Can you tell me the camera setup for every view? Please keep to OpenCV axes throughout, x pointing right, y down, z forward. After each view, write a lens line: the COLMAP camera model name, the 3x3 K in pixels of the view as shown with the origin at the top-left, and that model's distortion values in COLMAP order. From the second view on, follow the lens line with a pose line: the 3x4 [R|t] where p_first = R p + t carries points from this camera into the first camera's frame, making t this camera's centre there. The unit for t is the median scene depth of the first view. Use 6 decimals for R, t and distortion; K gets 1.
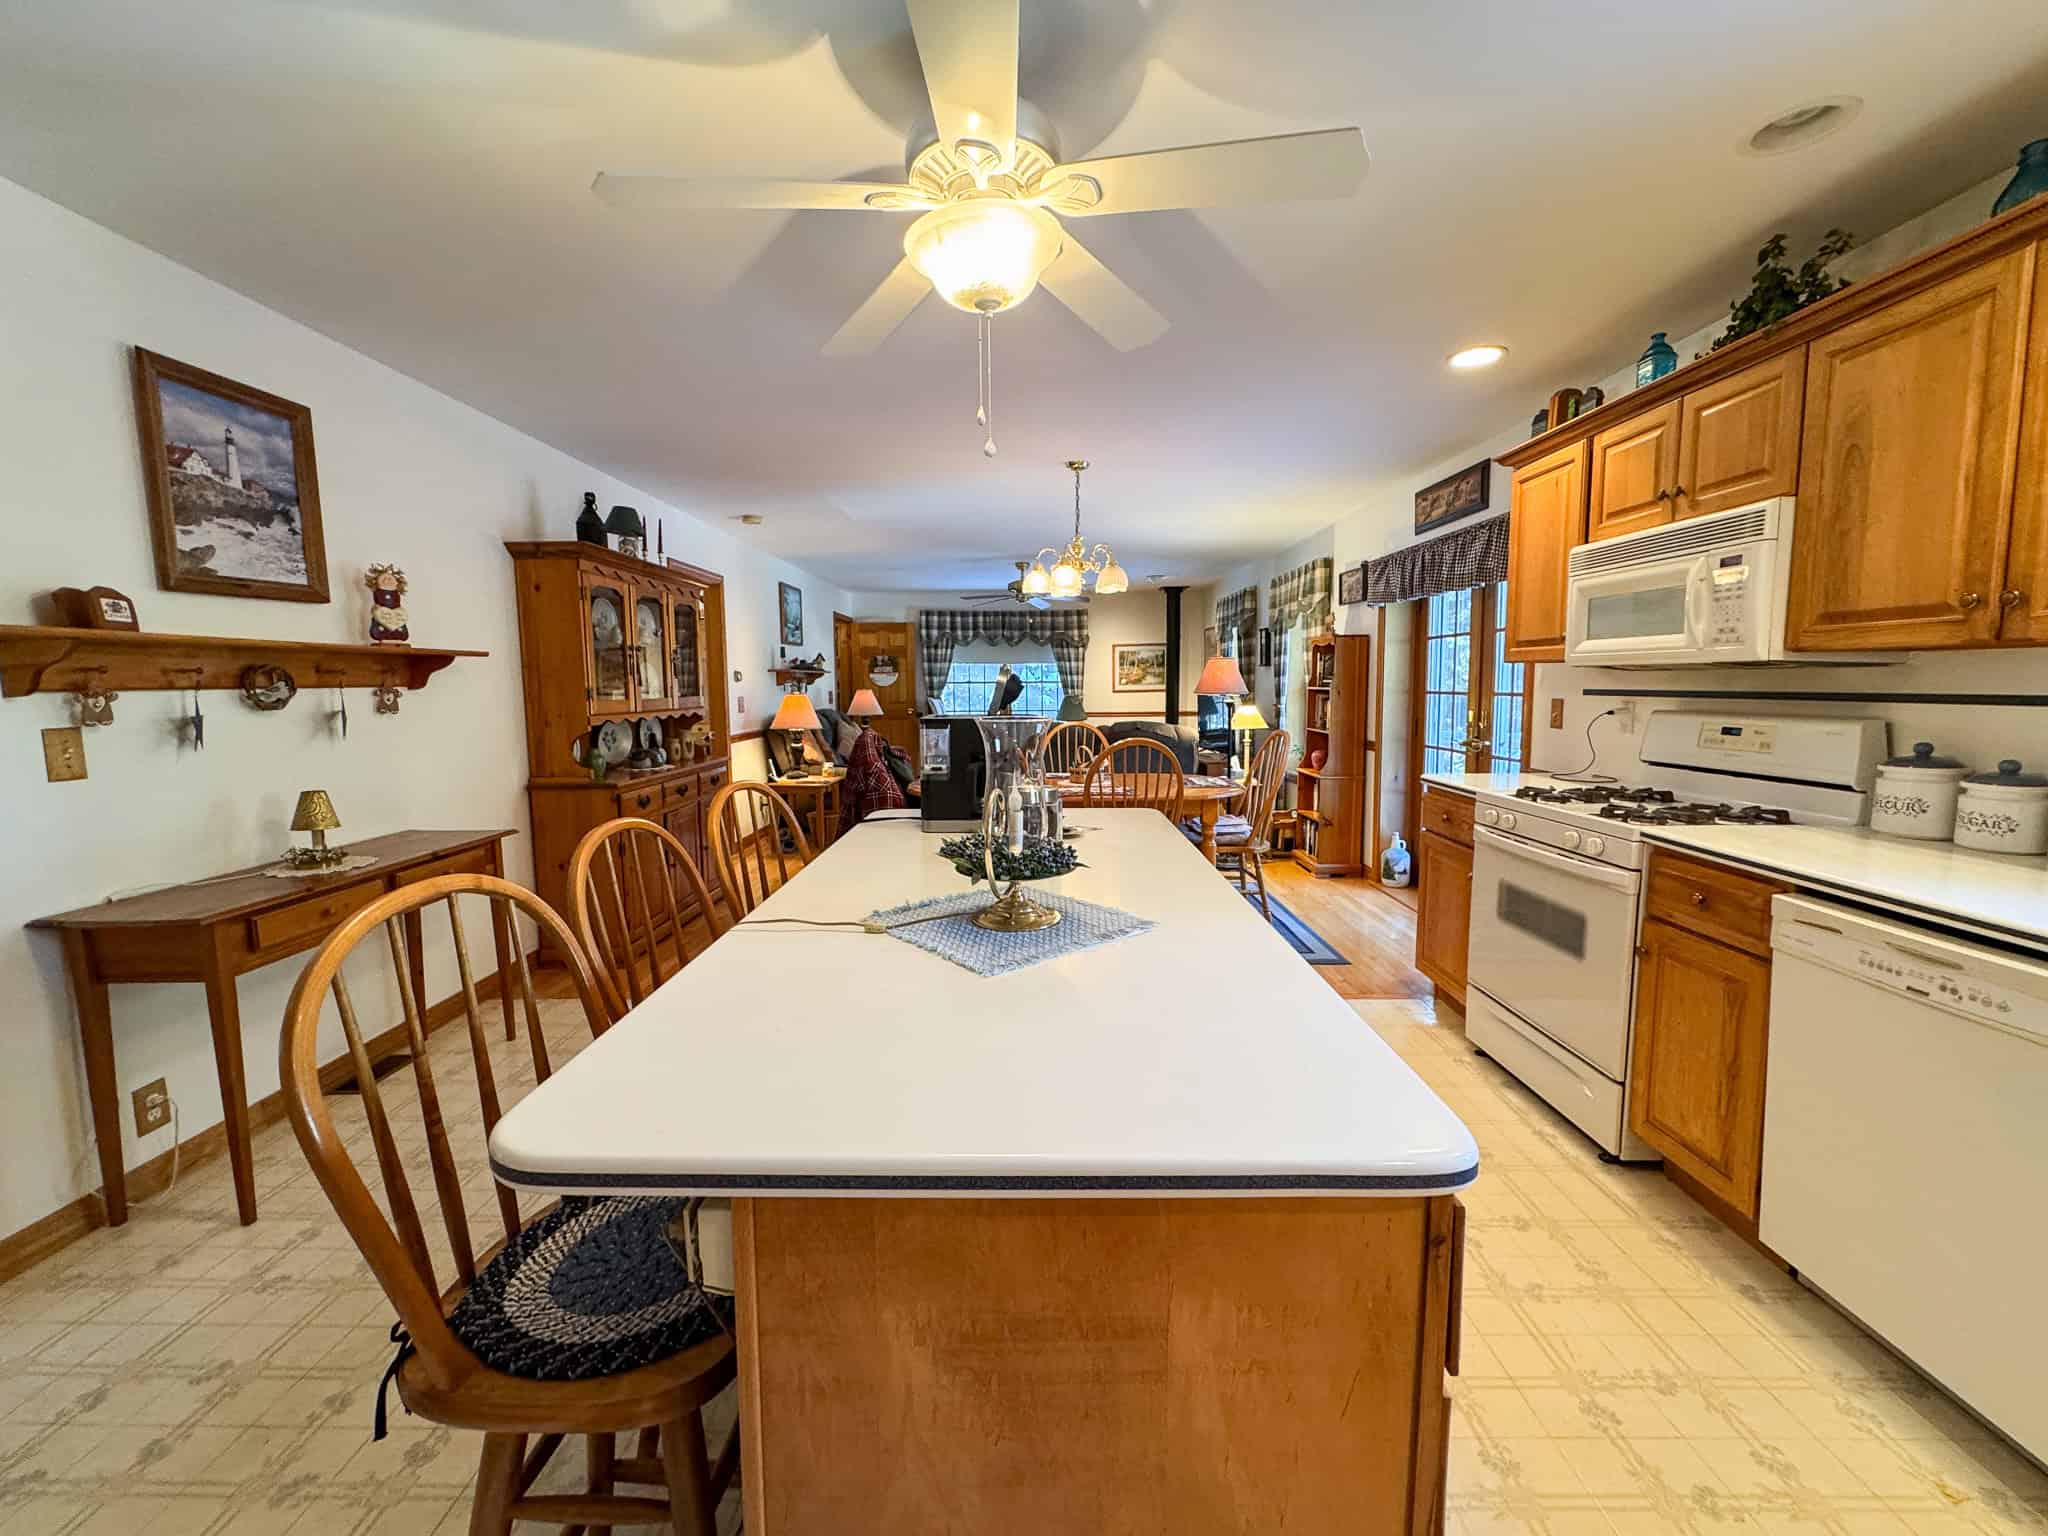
lens RADIAL K [[833.0, 0, 1032.3], [0, 833.0, 760.6], [0, 0, 1]] dist [0.015377, 0.000441]
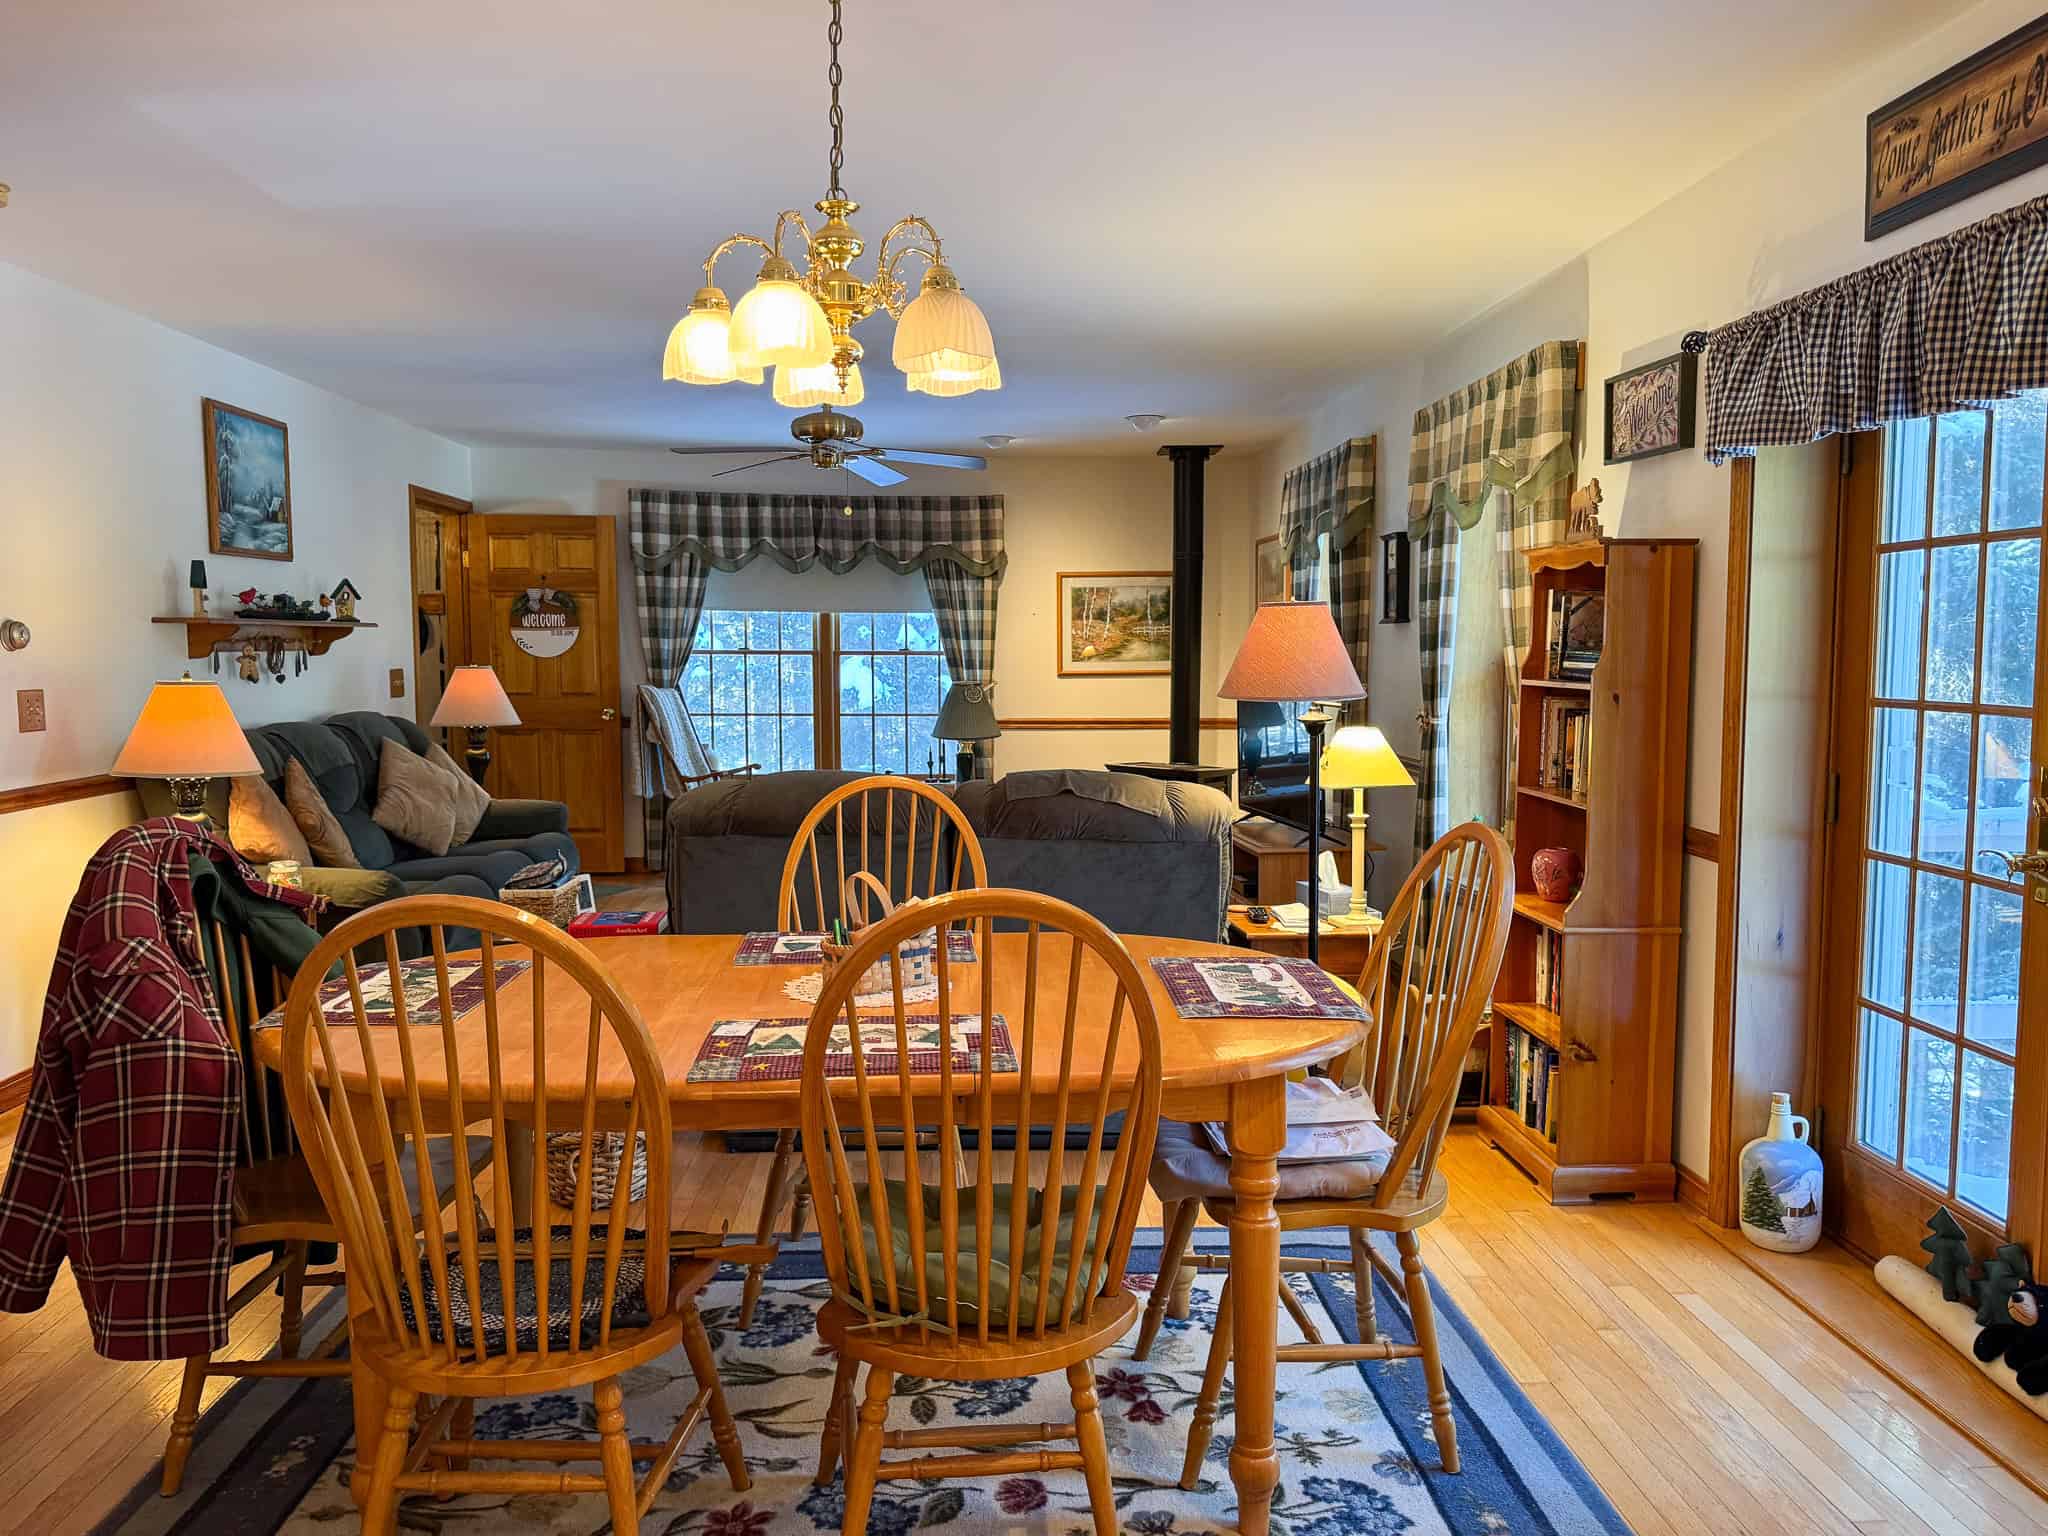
lens RADIAL K [[1485.2, 0, 1024.8], [0, 1485.2, 775.9], [0, 0, 1]] dist [0.220566, -0.422723]
pose [[0.998884, 0.004051, 0.047058, 0.054447], [-0.003715, 0.999967, -0.007224, -0.028617], [-0.047086, 0.007042, 0.998866, 0.241707]]
